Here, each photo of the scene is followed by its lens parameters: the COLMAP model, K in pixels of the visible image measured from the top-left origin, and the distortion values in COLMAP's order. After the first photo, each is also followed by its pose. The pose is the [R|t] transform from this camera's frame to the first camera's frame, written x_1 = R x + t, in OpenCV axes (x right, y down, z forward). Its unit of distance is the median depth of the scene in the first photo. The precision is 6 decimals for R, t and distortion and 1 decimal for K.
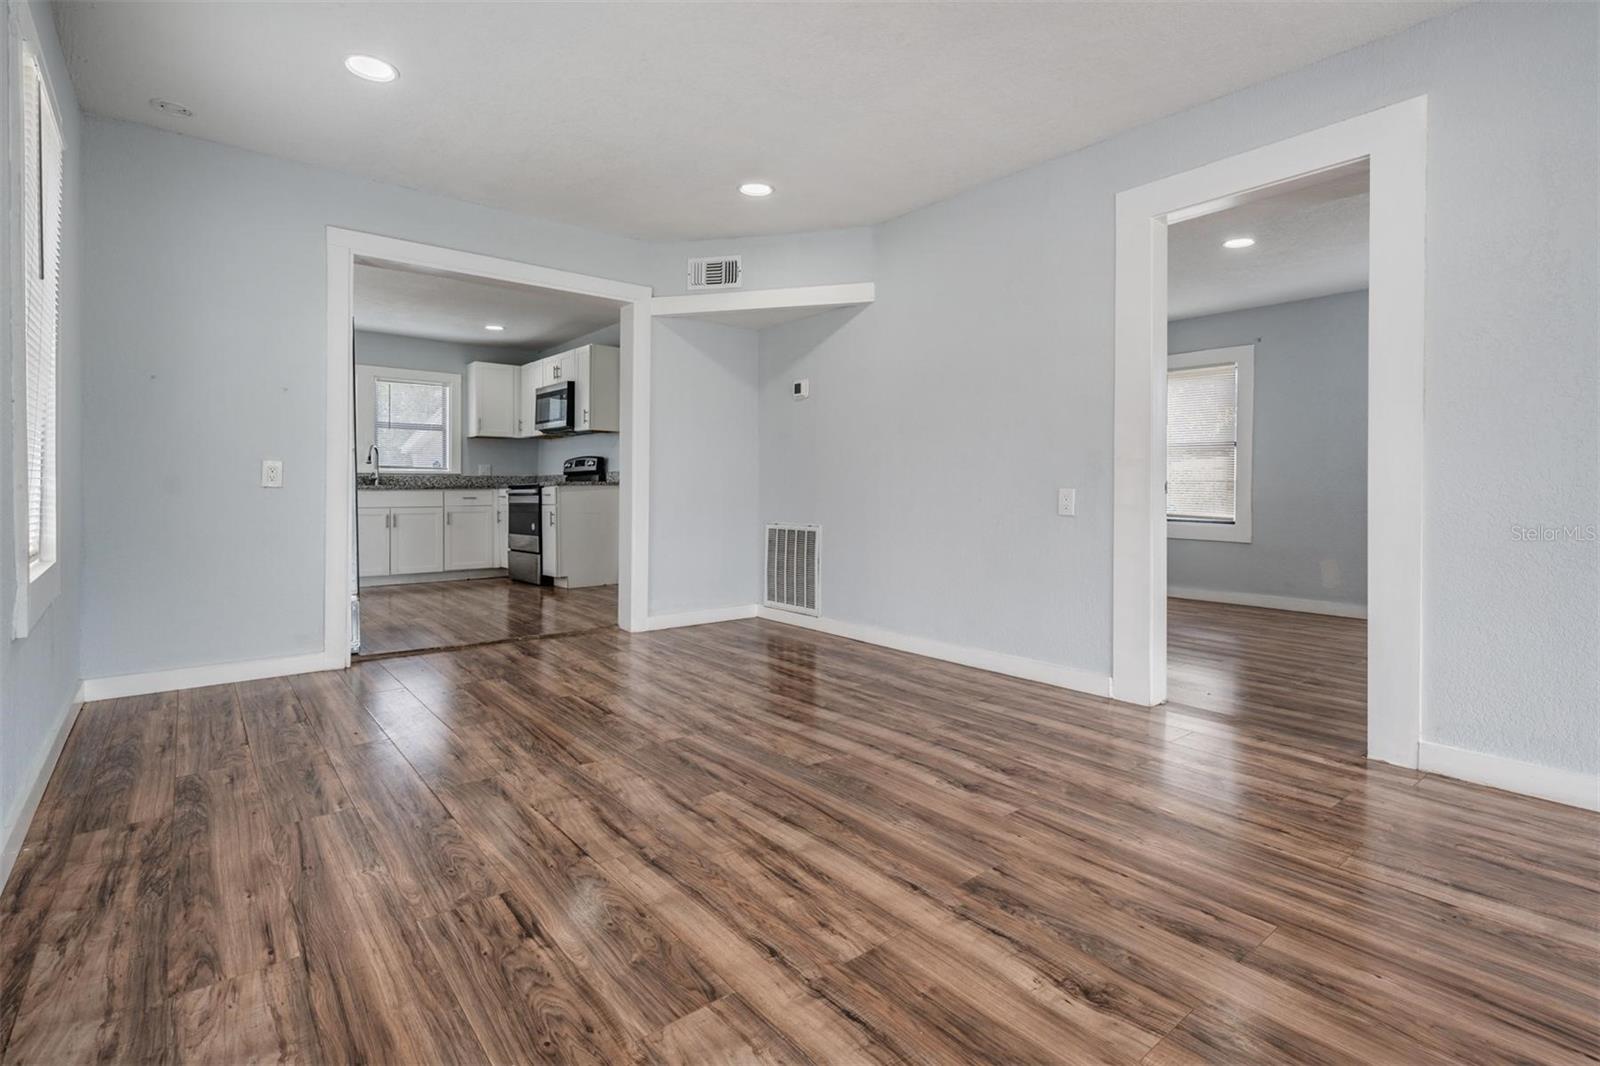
lens RADIAL K [[751.8, 0, 796.6], [0, 751.8, 497.4], [0, 0, 1]] dist [0.002650, -0.000137]
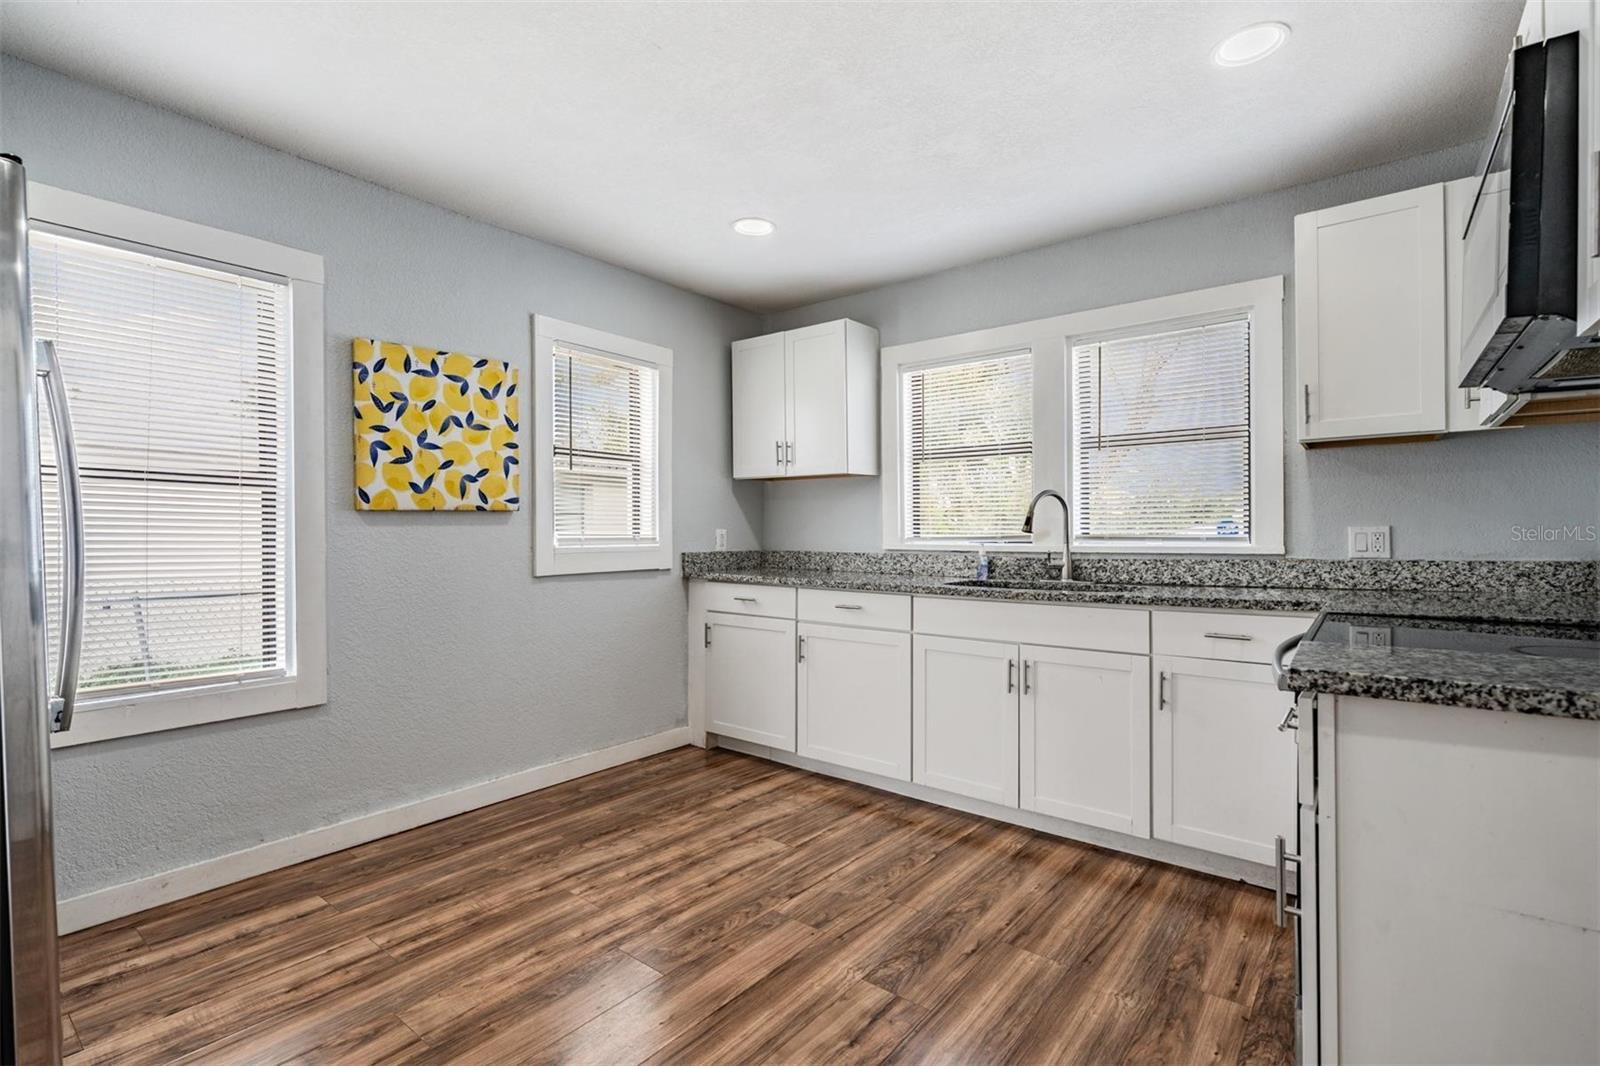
lens RADIAL K [[735.8, 0, 795.4], [0, 735.8, 531.7], [0, 0, 1]] dist [0.001462, -0.000450]
pose [[0.206326, -0.003068, -0.978479, -0.245663], [-0.003775, 0.999985, -0.003931, -0.063233], [0.978476, 0.004504, 0.206311, 1.124190]]
